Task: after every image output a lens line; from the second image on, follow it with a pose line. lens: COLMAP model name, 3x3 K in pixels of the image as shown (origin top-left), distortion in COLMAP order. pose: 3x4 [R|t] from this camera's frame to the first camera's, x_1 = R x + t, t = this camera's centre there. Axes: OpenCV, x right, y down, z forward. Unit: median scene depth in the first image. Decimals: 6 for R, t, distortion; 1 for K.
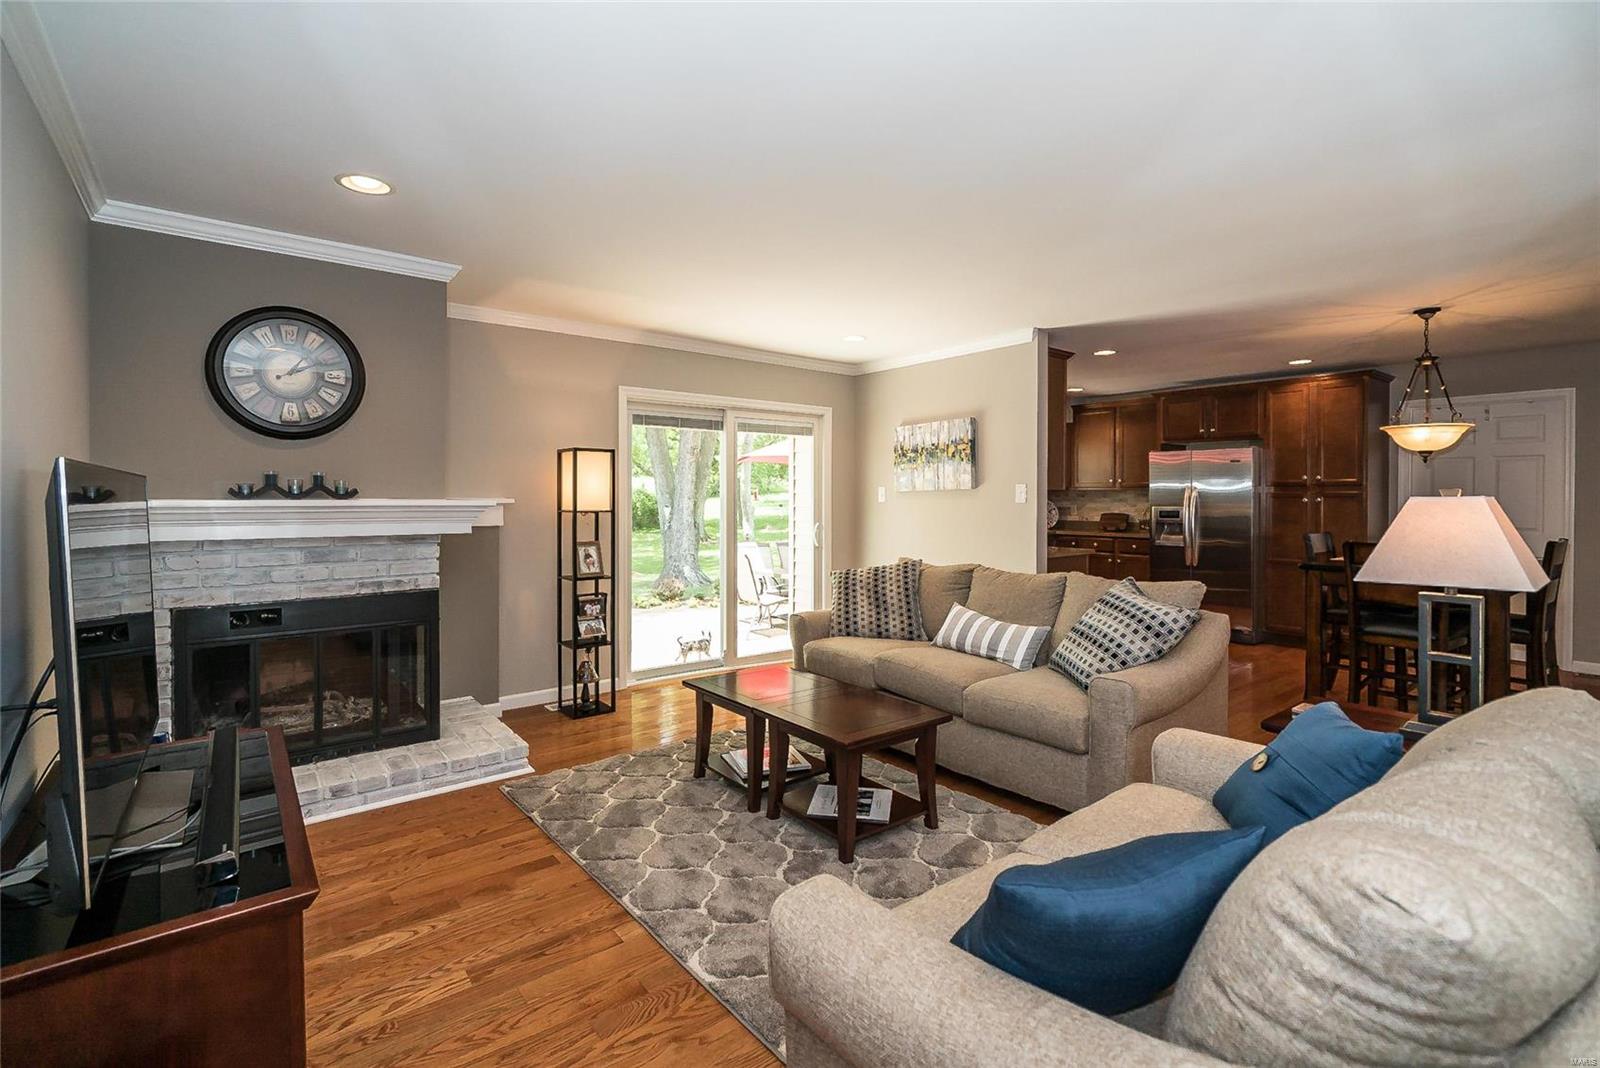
lens RADIAL K [[732.6, 0, 786.2], [0, 732.6, 500.5], [0, 0, 1]] dist [-0.002058, 0.000111]
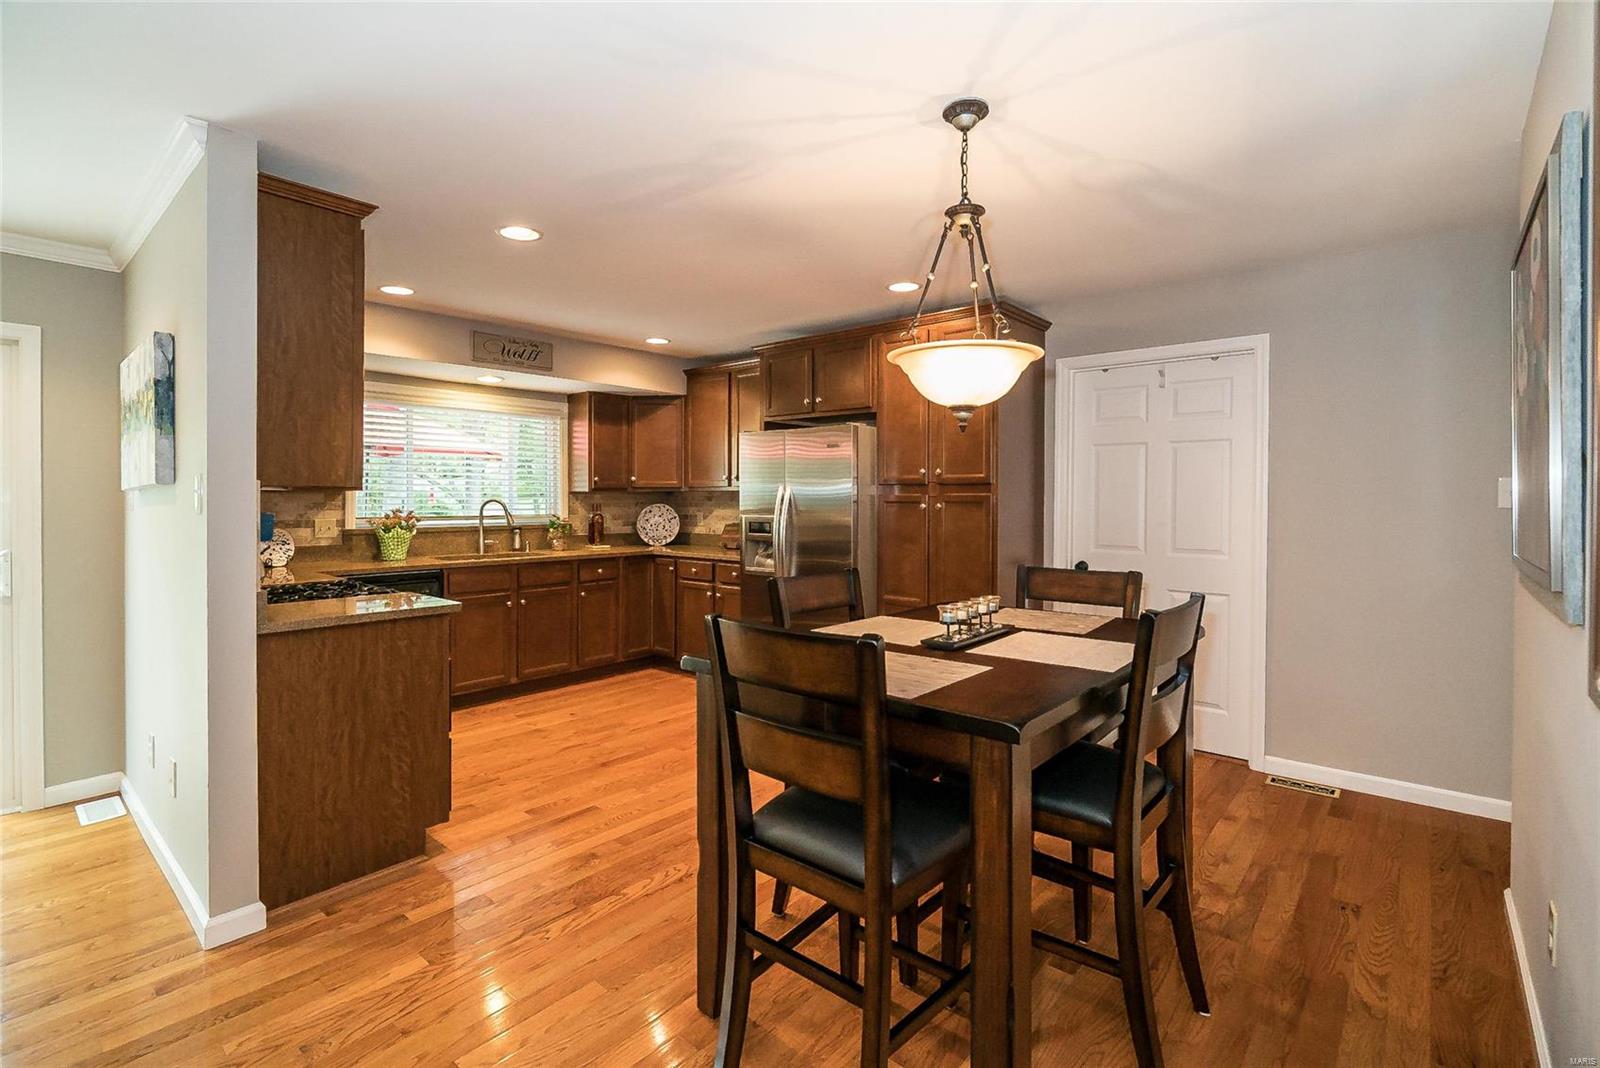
lens RADIAL K [[738.9, 0, 784.7], [0, 738.9, 502.9], [0, 0, 1]] dist [0.000009, 0.000108]
pose [[0.981476, 0.001074, 0.191583, 0.599644], [-0.000935, 0.999999, -0.000815, -0.003926], [-0.191584, 0.000620, 0.981476, 0.494023]]
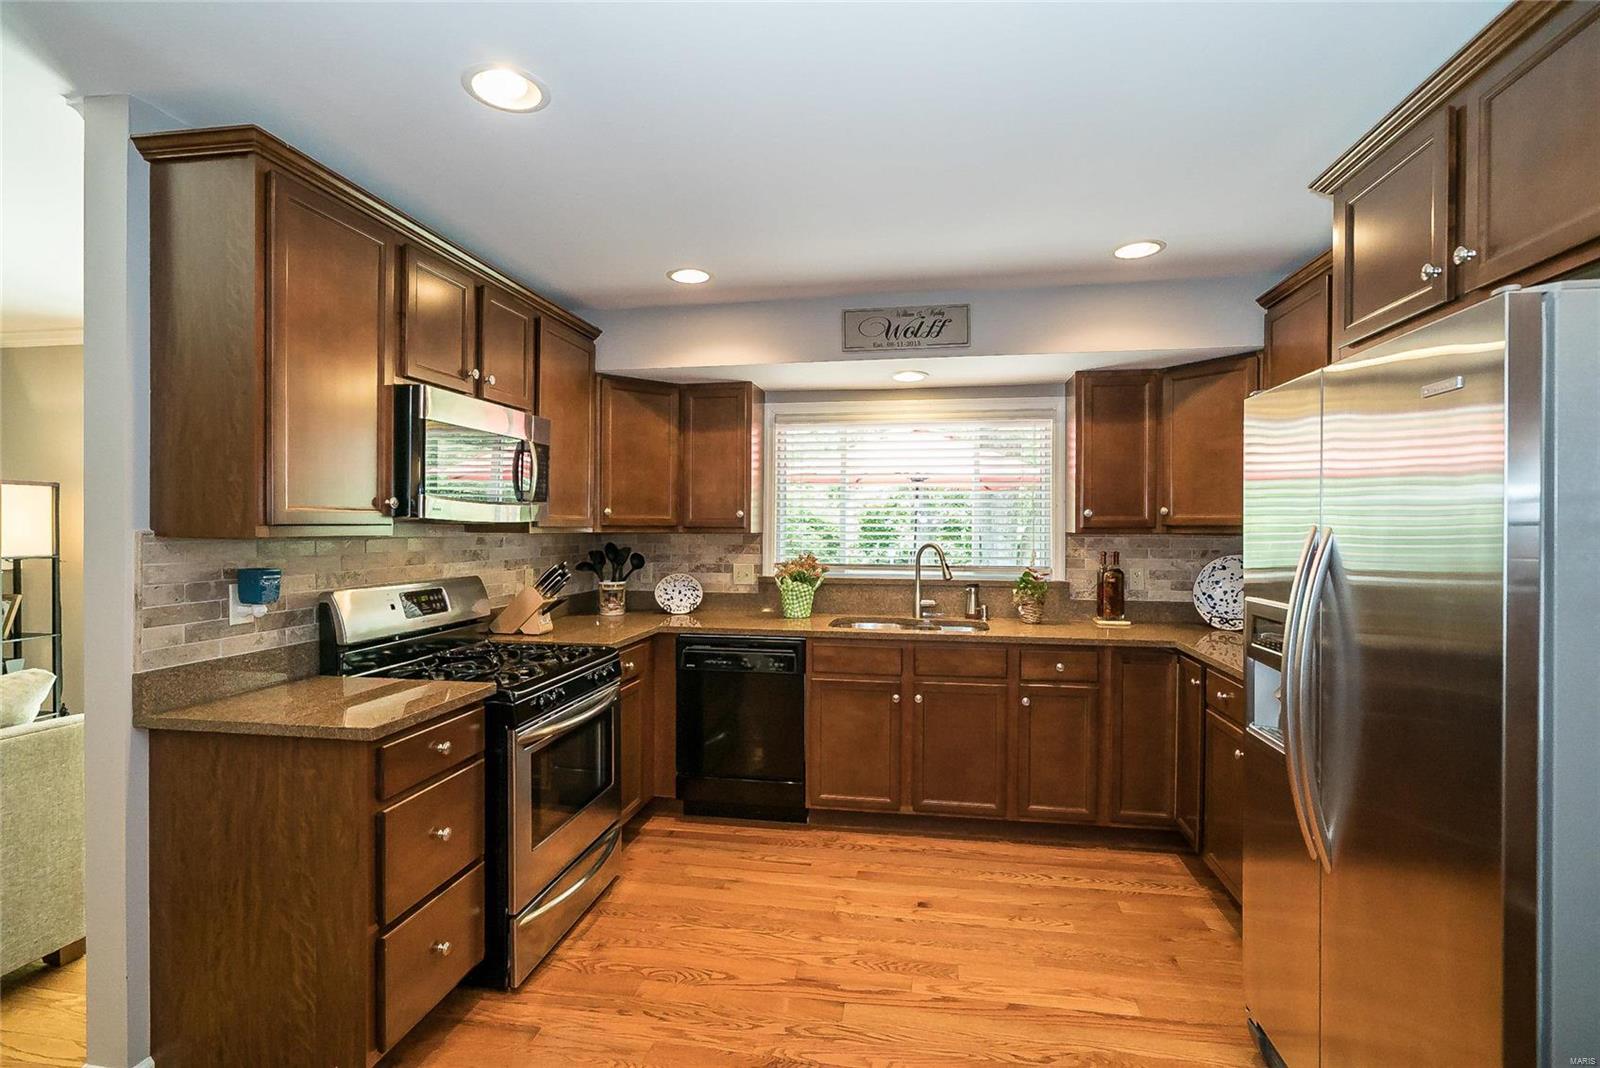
lens RADIAL K [[723.1, 0, 813.6], [0, 723.1, 532.4], [0, 0, 1]] dist [-0.003441, -0.000163]
pose [[0.687871, 0.008682, -0.725781, 0.856713], [-0.010232, 0.999945, 0.002263, -0.021972], [0.725761, 0.005870, 0.687922, 1.024541]]
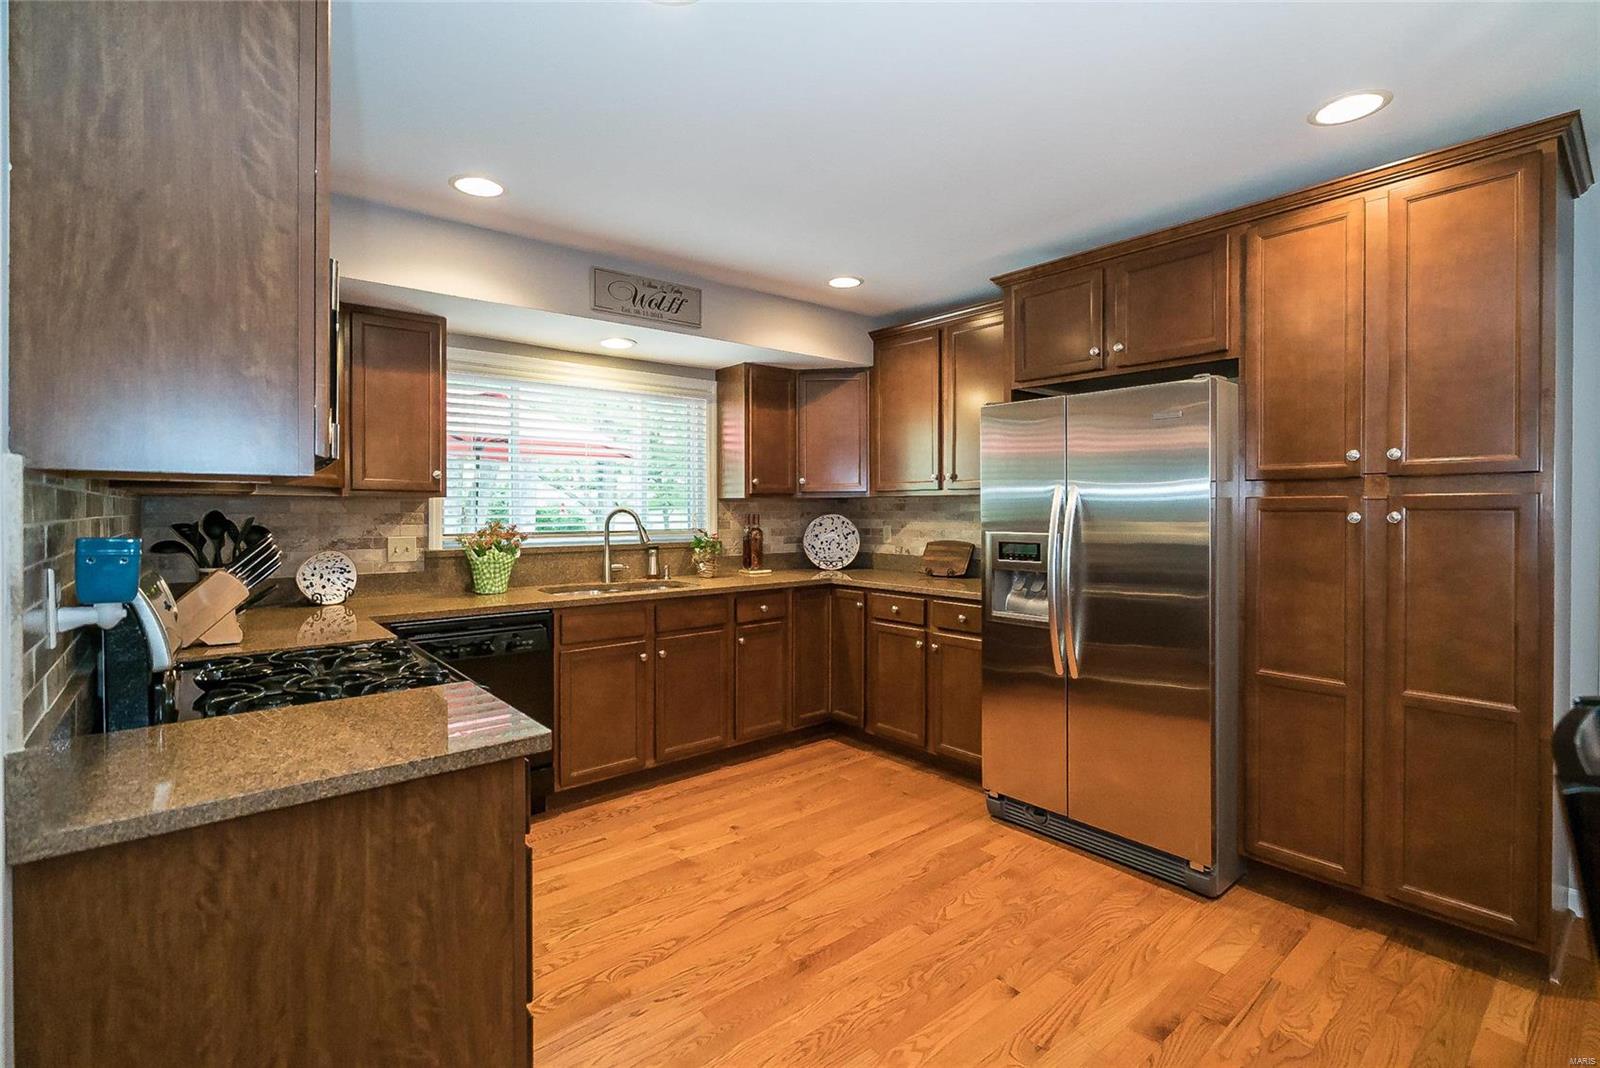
lens RADIAL K [[728.4, 0, 790.0], [0, 728.4, 512.1], [0, 0, 1]] dist [-0.004337, -0.000006]
pose [[0.999221, -0.001780, 0.039430, 0.538195], [0.001878, 0.999995, -0.002434, -0.003806], [-0.039425, 0.002506, 0.999219, 0.843948]]
